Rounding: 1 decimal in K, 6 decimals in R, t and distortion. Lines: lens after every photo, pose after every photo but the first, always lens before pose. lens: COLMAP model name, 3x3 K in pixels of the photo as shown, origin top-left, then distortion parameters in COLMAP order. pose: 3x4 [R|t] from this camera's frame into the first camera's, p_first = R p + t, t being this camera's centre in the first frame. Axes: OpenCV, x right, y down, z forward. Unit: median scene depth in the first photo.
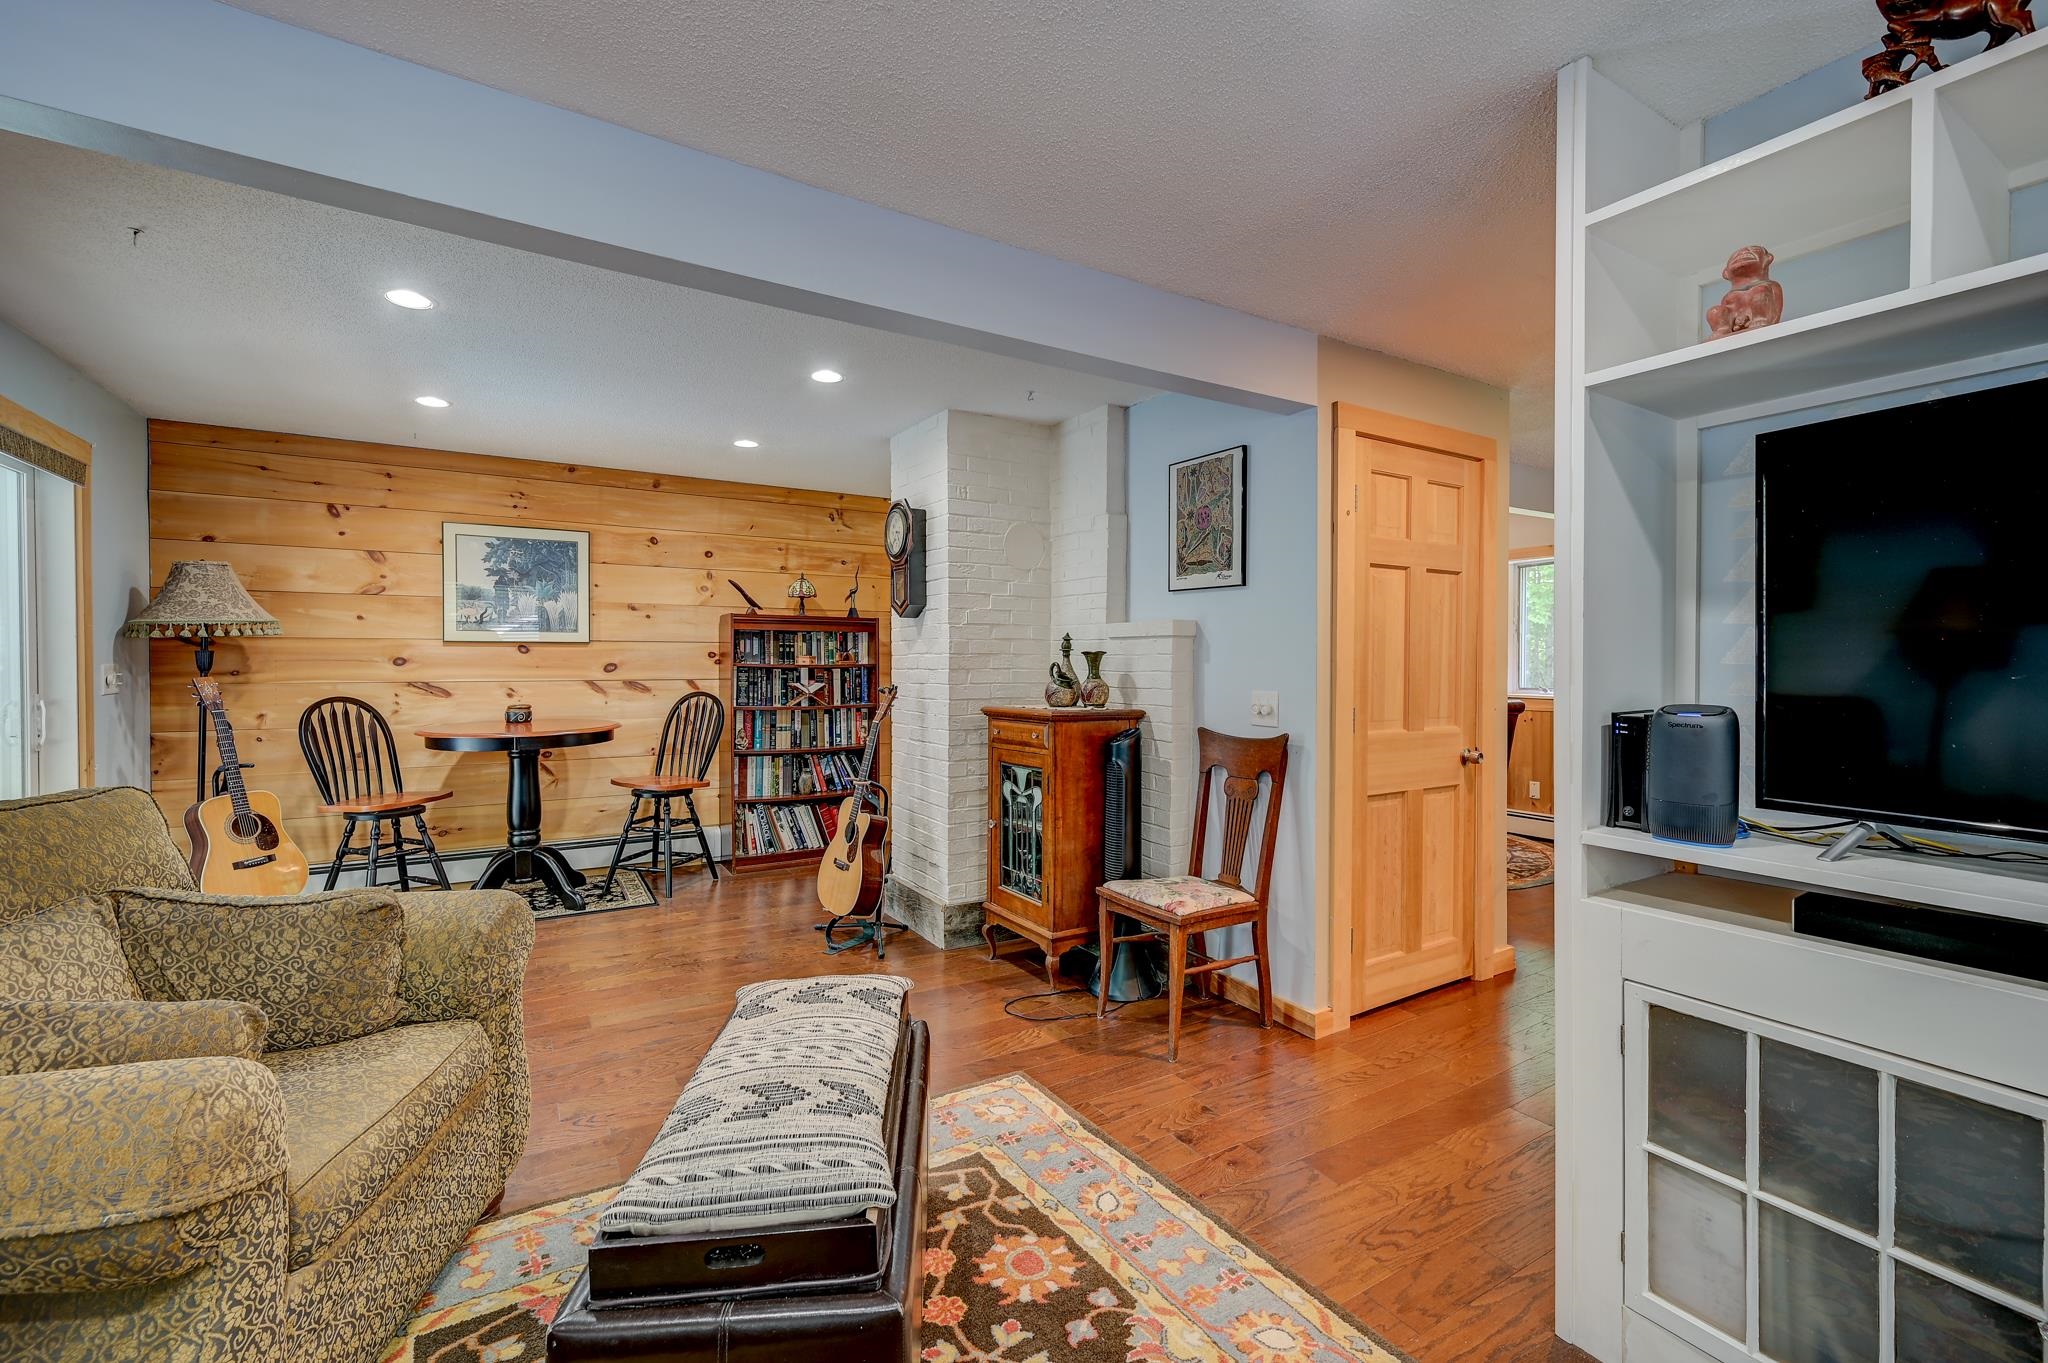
lens RADIAL K [[863.5, 0, 1024.1], [0, 863.5, 671.9], [0, 0, 1]] dist [-0.000638, -0.000106]
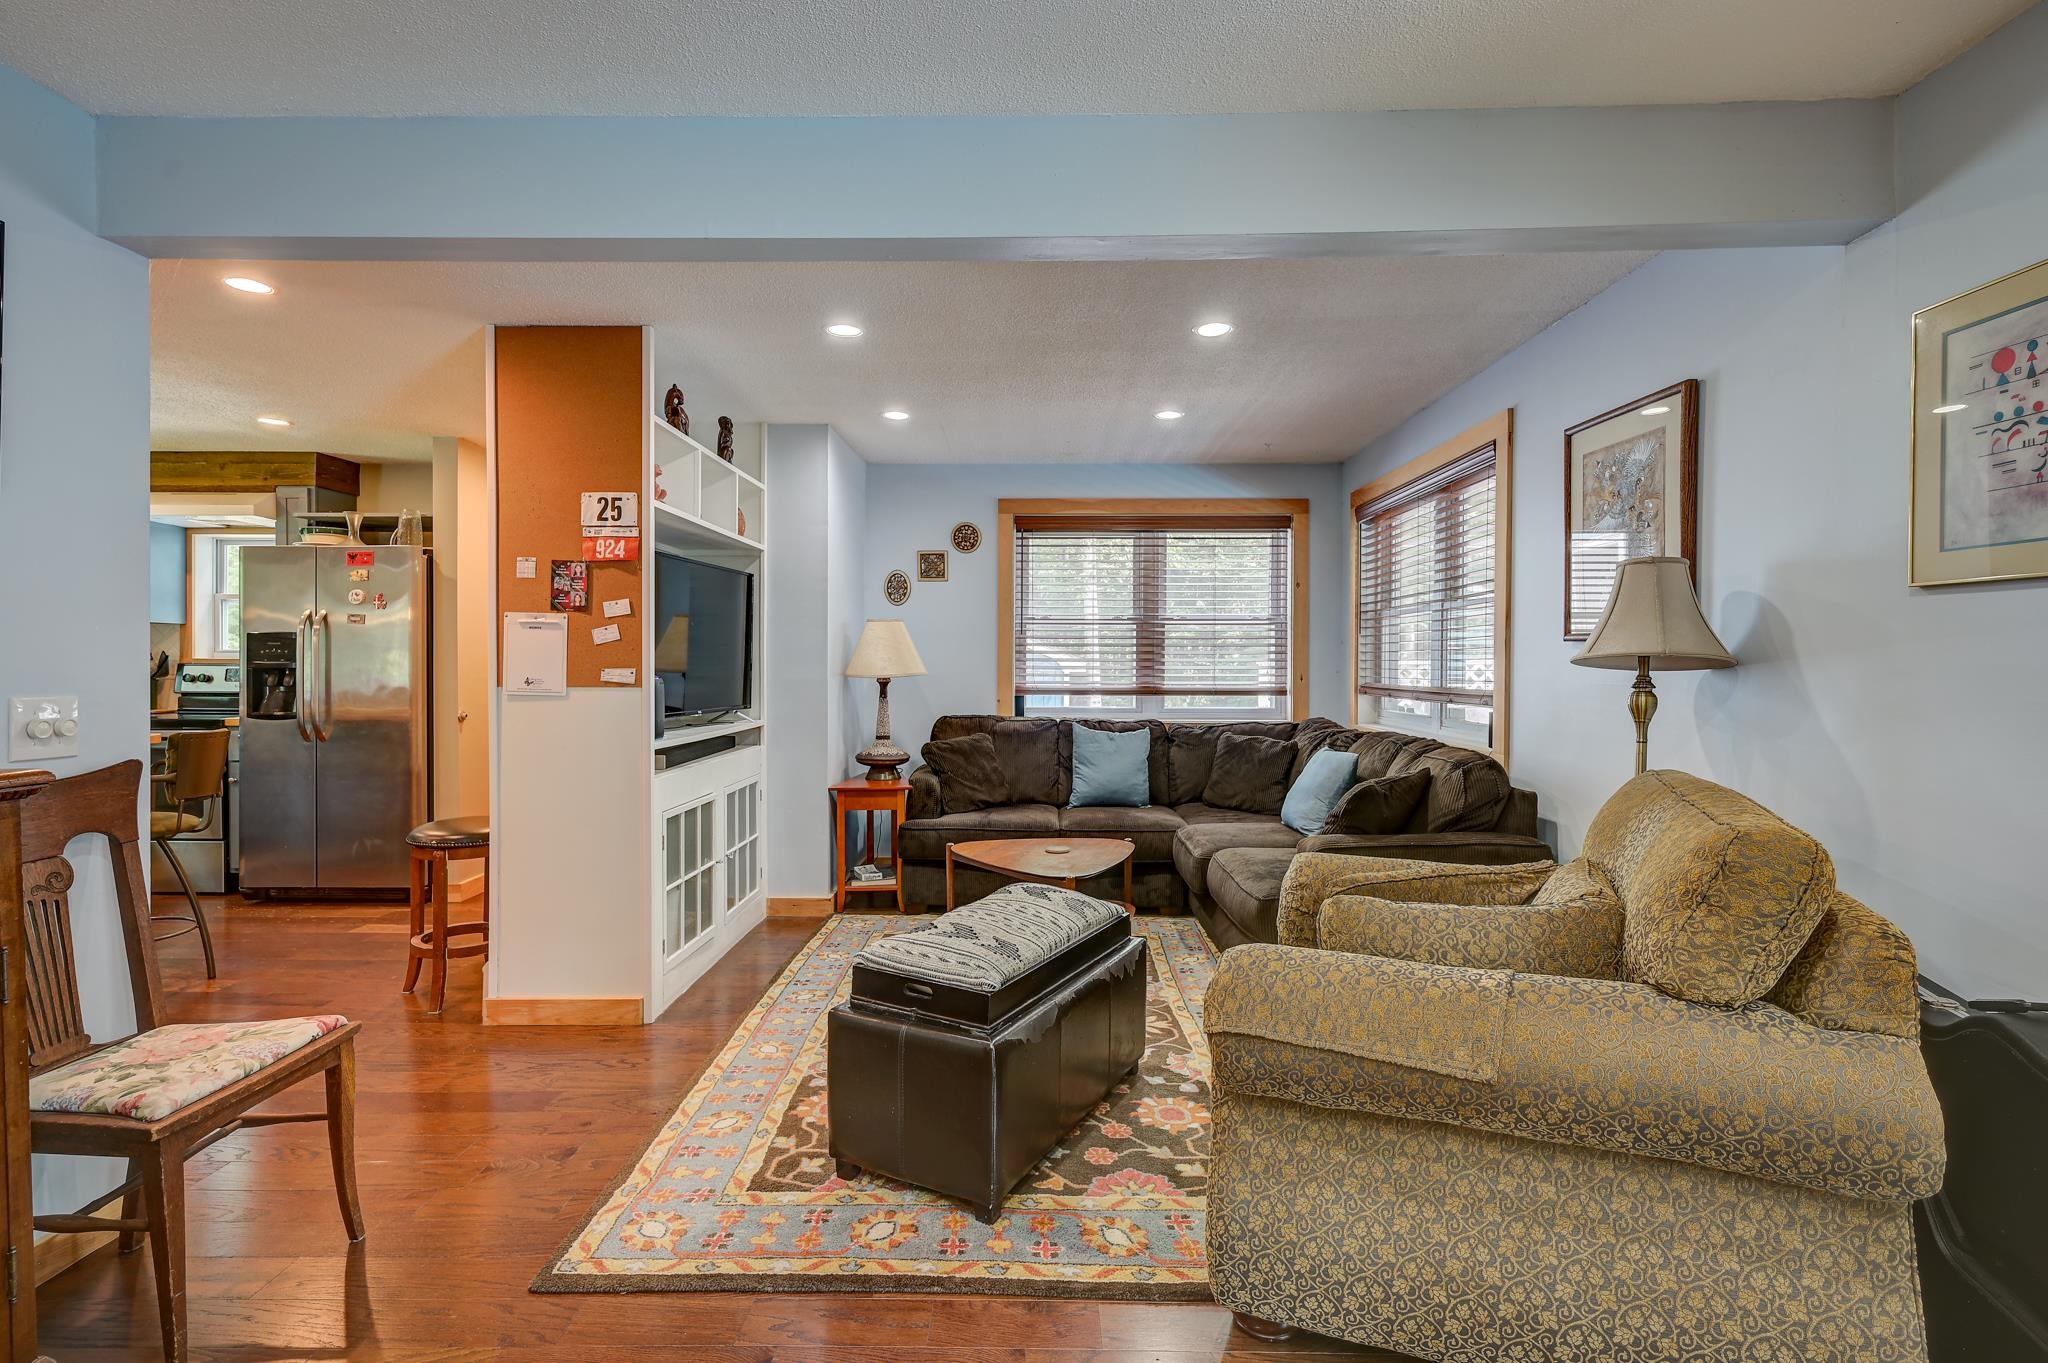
lens RADIAL K [[954.6, 0, 1026.5], [0, 954.6, 669.2], [0, 0, 1]] dist [0.001152, 0.000175]
pose [[-0.844089, -0.009665, 0.536115, -0.420117], [-0.000159, 0.999842, 0.017775, -0.004382], [-0.536202, 0.014919, -0.843958, 0.848162]]
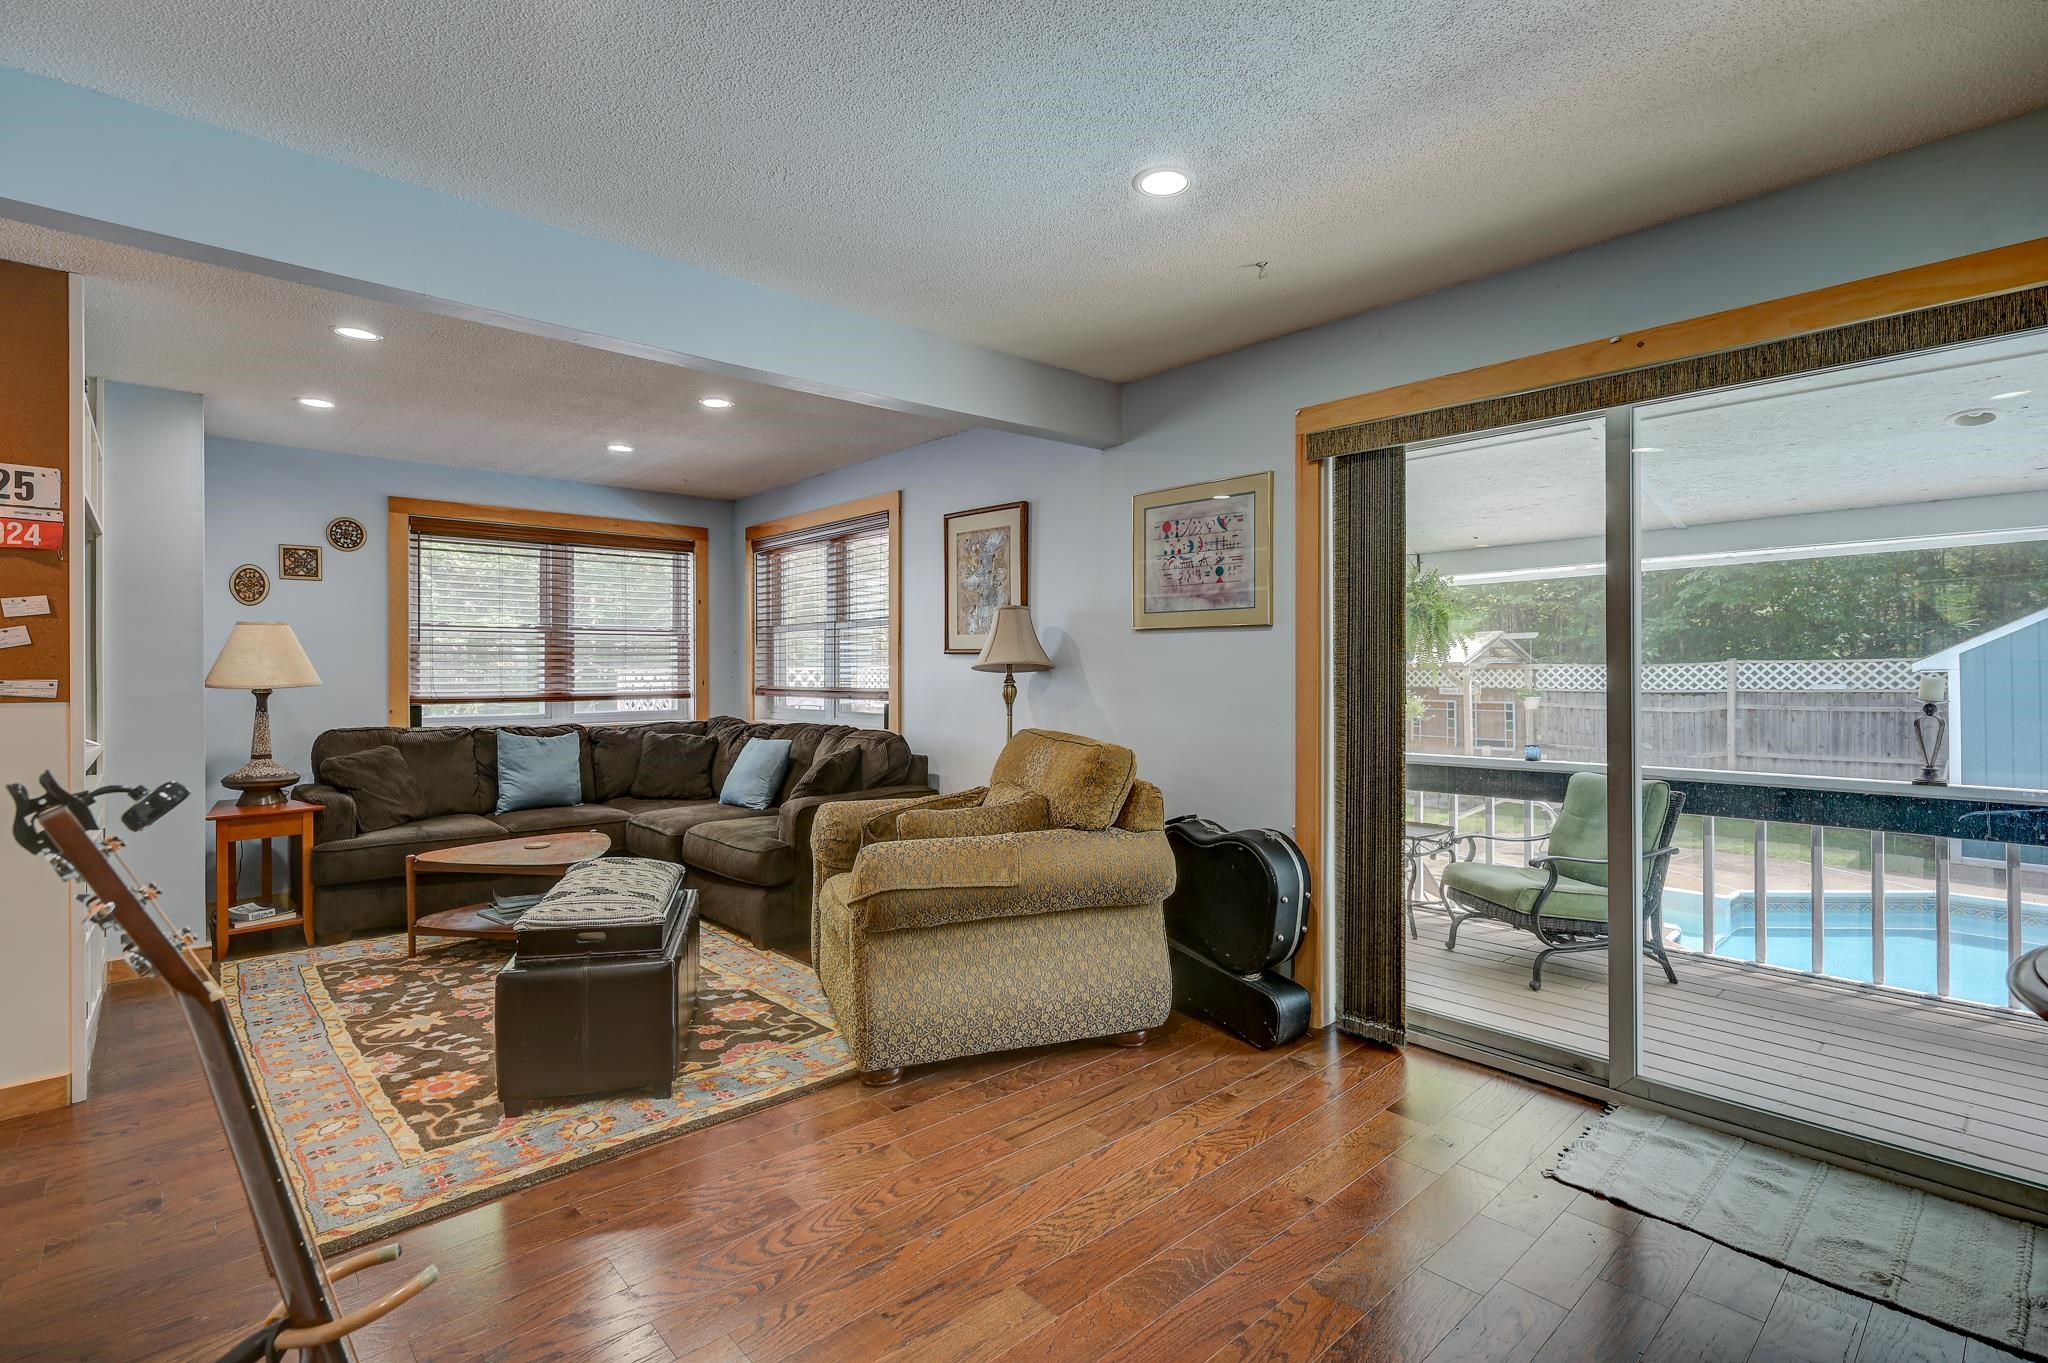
lens RADIAL K [[954.6, 0, 1026.5], [0, 954.6, 669.2], [0, 0, 1]] dist [0.001152, 0.000175]
pose [[-0.982929, -0.000759, -0.183983, -0.267228], [-0.002538, 0.999952, 0.009437, -0.005883], [0.183968, 0.009743, -0.982884, 1.112981]]
